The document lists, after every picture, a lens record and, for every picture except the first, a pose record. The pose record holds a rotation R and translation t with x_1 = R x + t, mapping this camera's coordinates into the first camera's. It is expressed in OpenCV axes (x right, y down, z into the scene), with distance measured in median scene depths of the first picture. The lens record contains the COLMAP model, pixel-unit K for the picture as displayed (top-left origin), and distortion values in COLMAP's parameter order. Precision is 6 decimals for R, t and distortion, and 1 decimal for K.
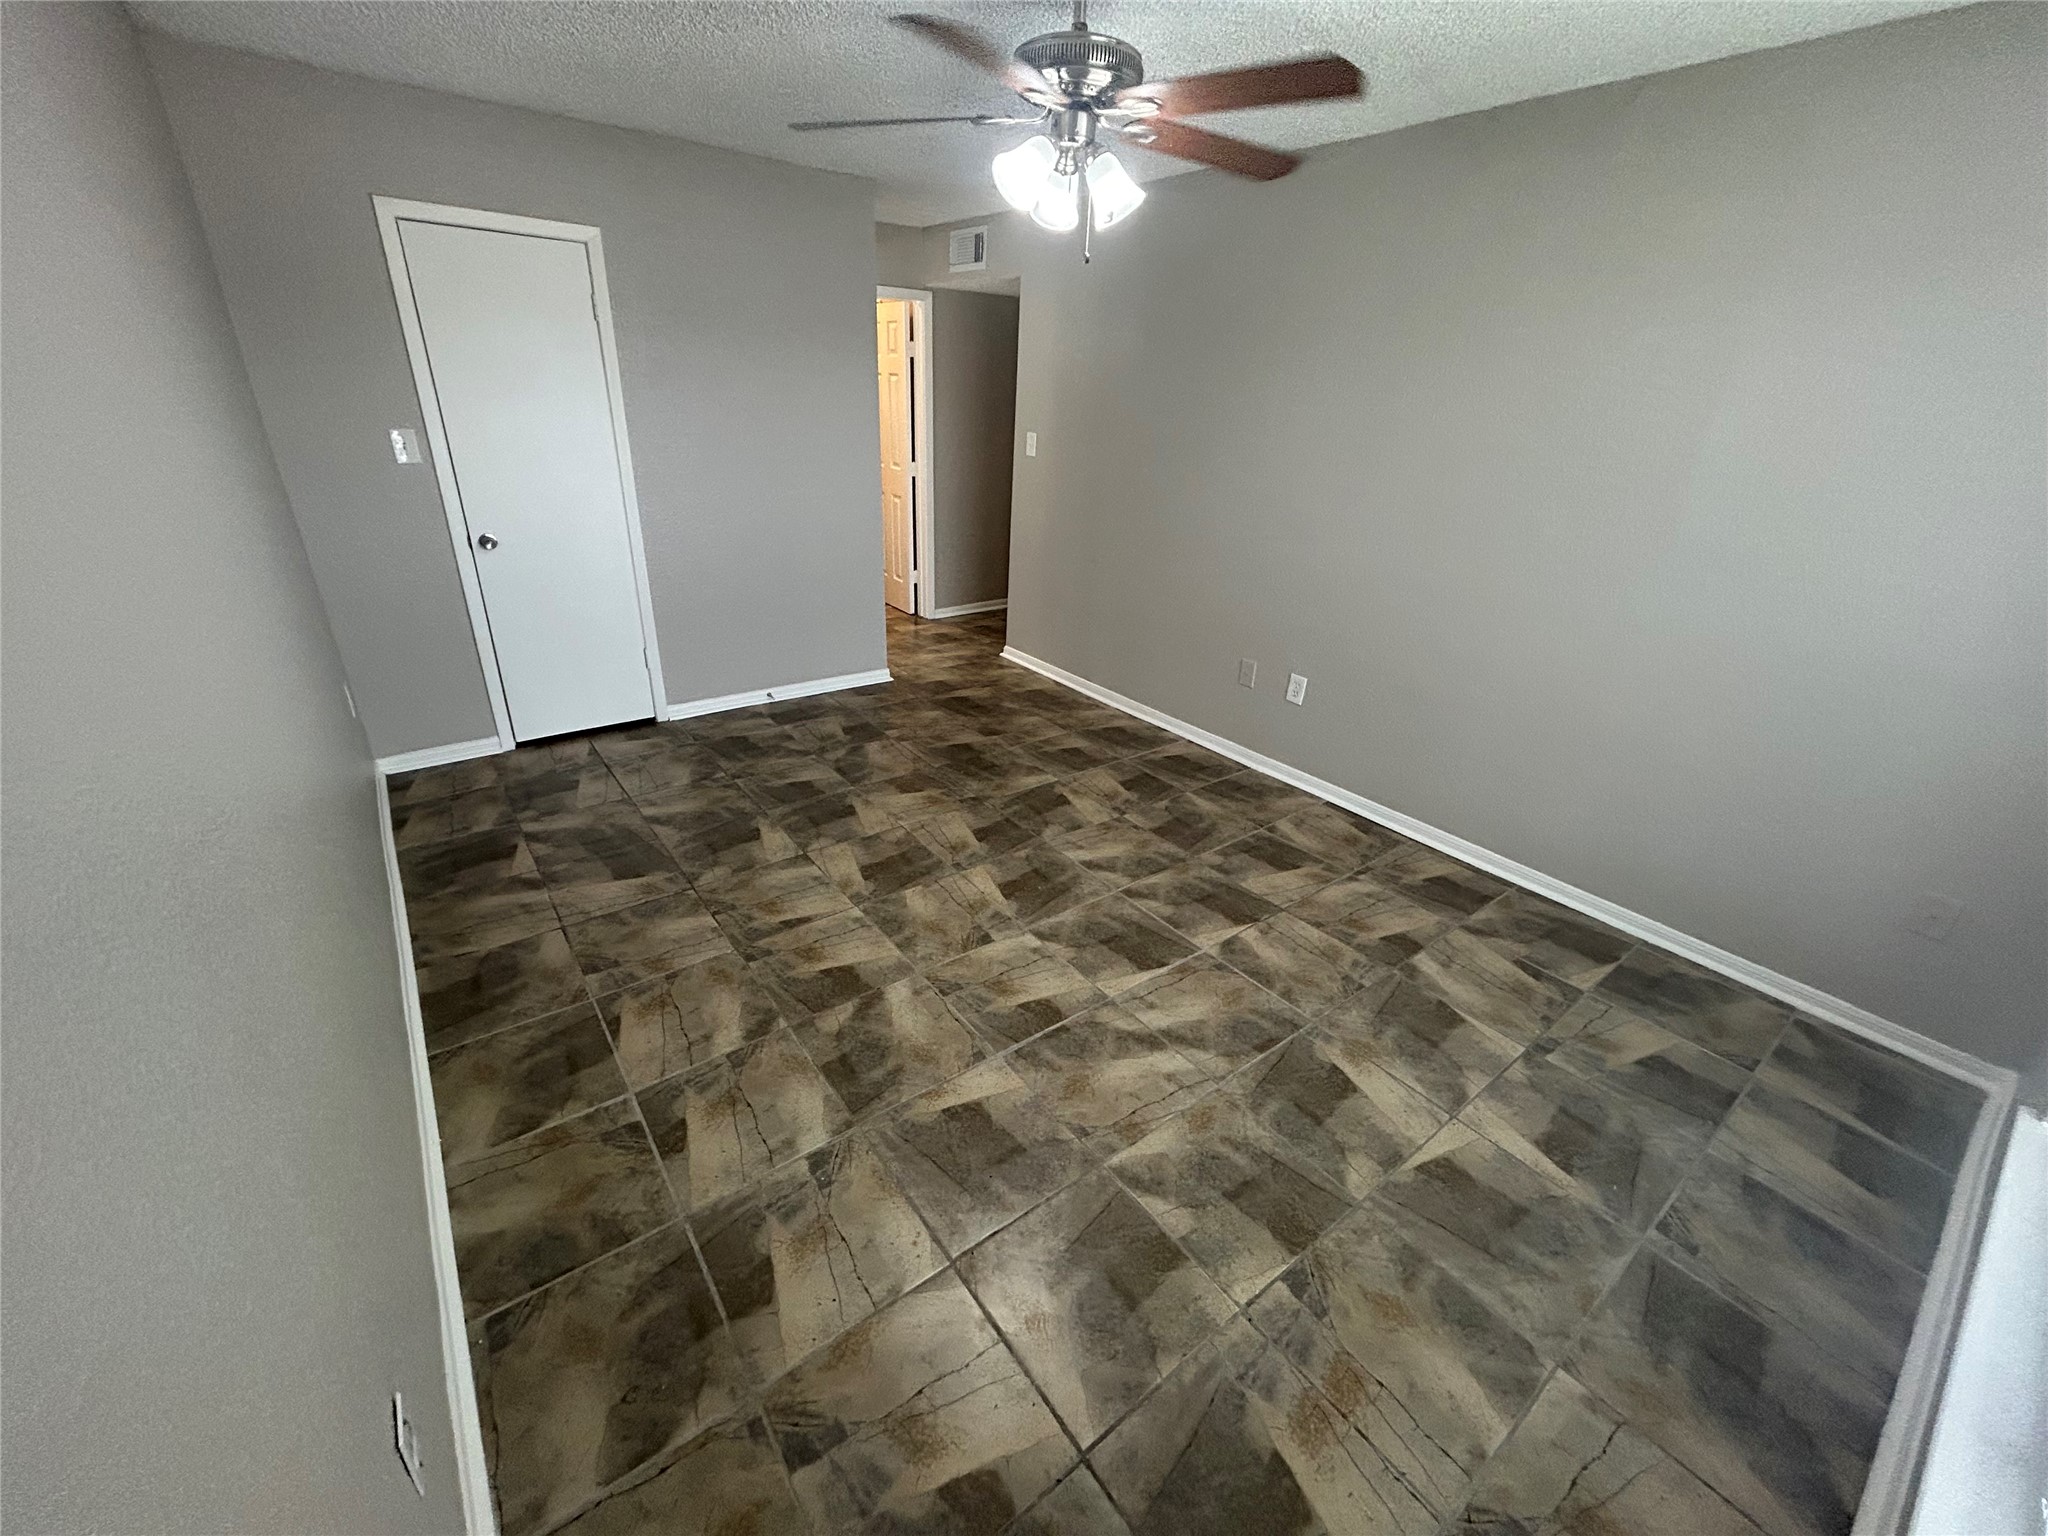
lens RADIAL K [[824.9, 0, 1016.3], [0, 824.9, 766.1], [0, 0, 1]] dist [-0.003101, 0.002142]
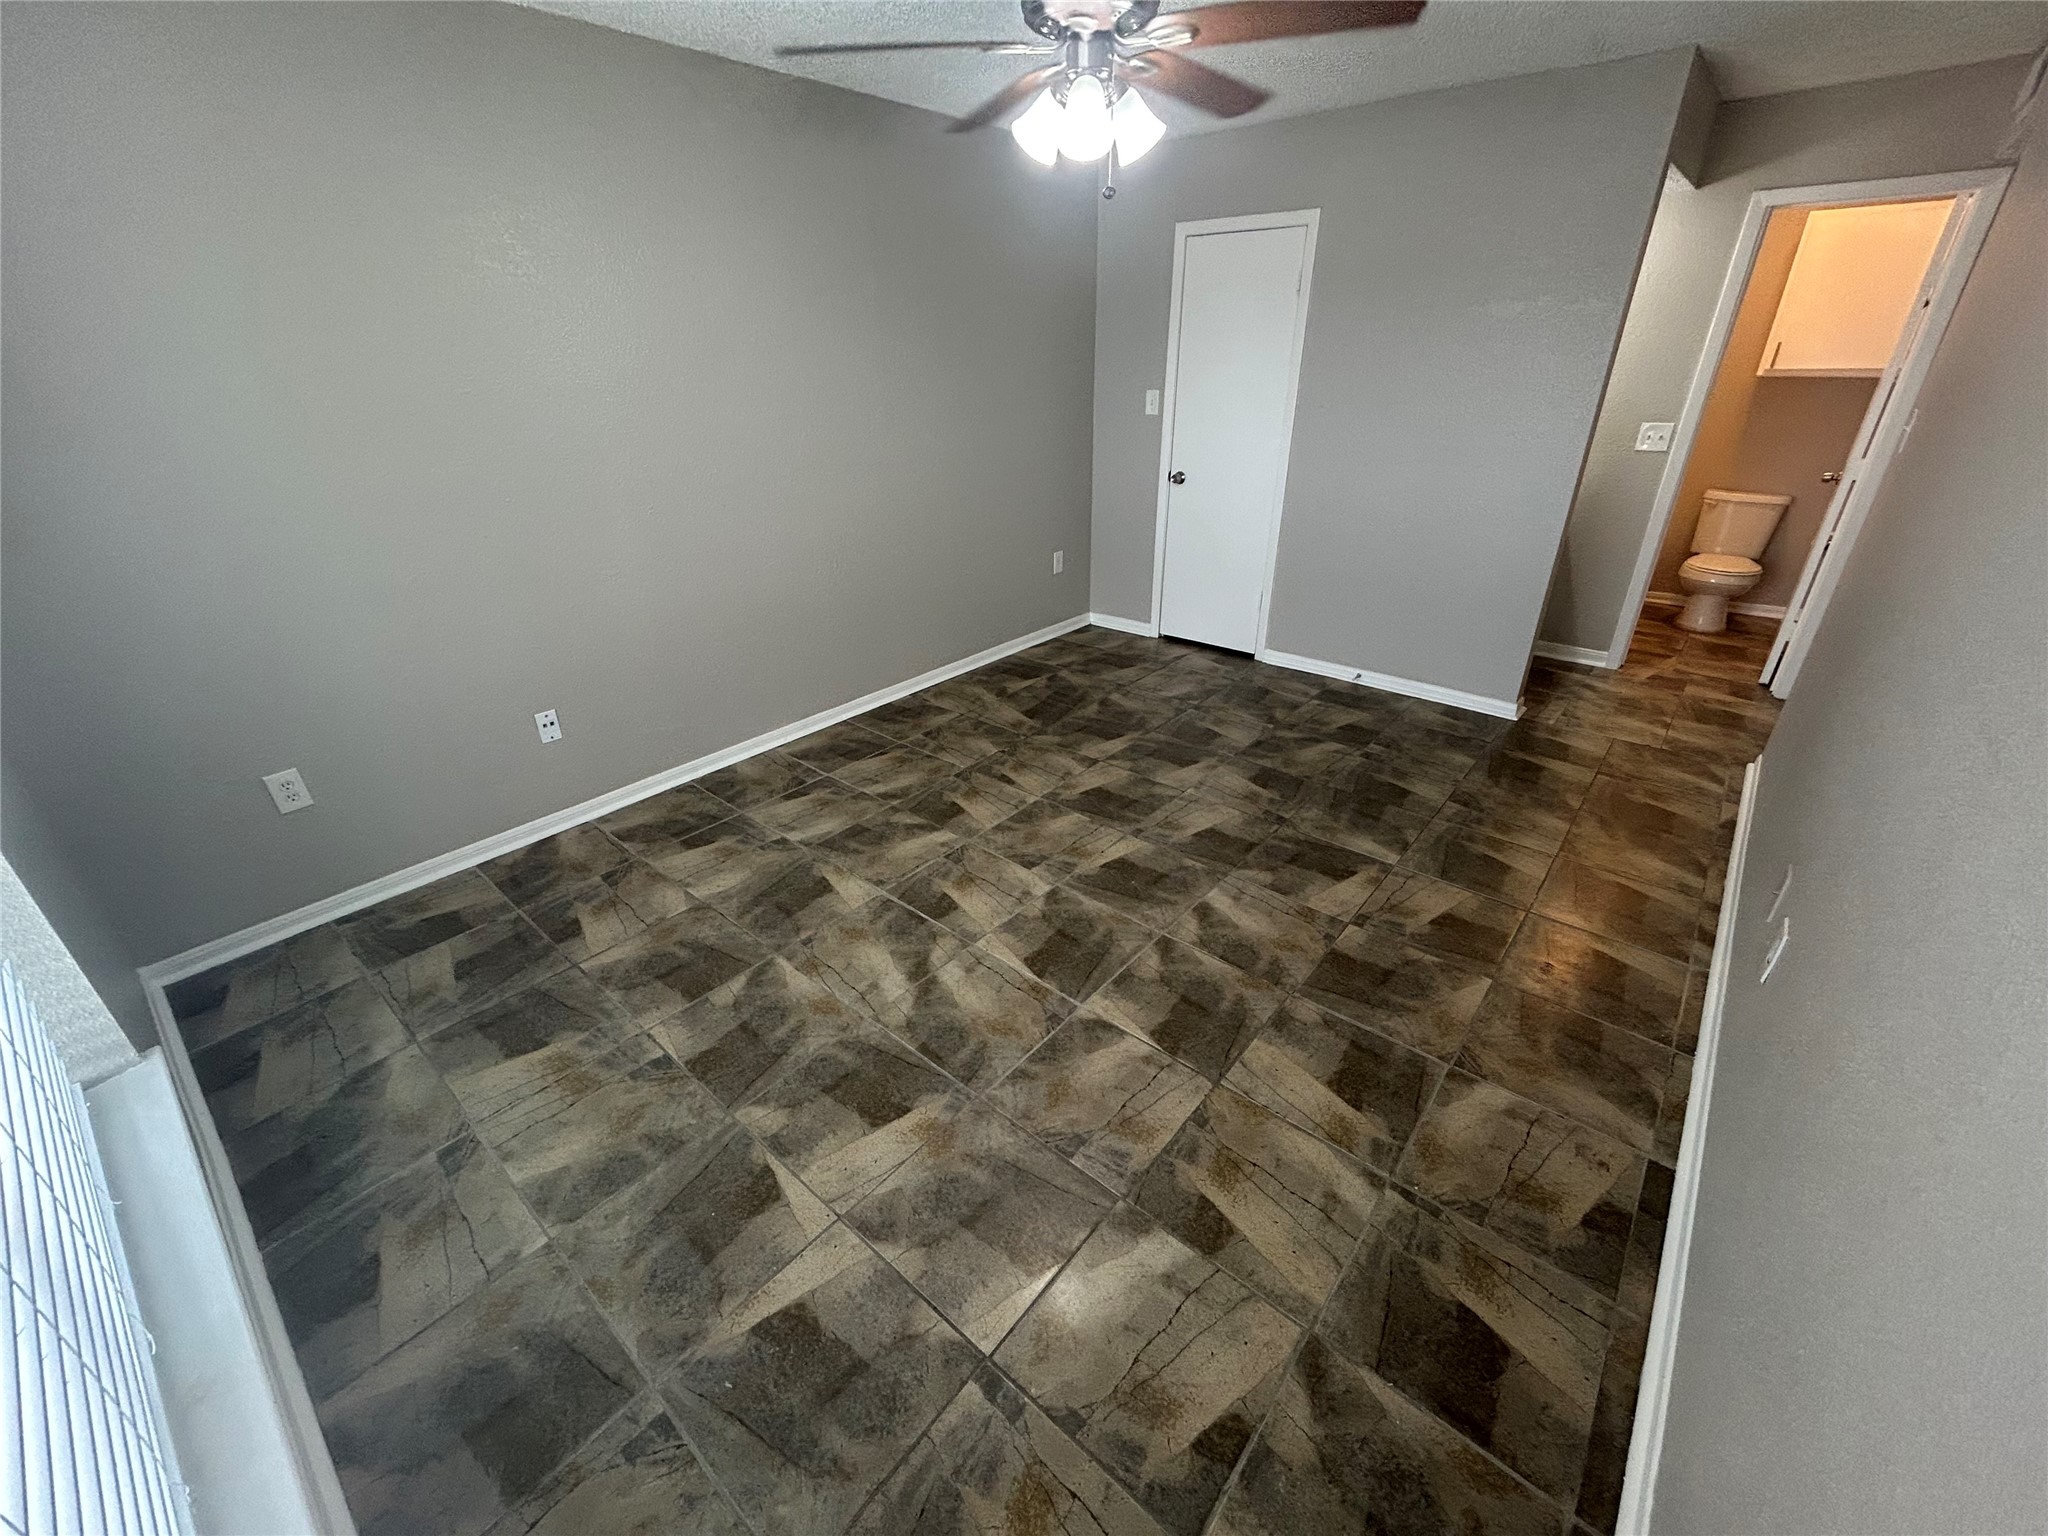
lens RADIAL K [[824.9, 0, 1016.9], [0, 824.9, 767.3], [0, 0, 1]] dist [-0.003101, 0.002142]
pose [[0.215143, 0.405749, -0.888302, 0.838686], [-0.387597, 0.870370, 0.303684, -0.214783], [0.896371, 0.278968, 0.344522, 0.560156]]
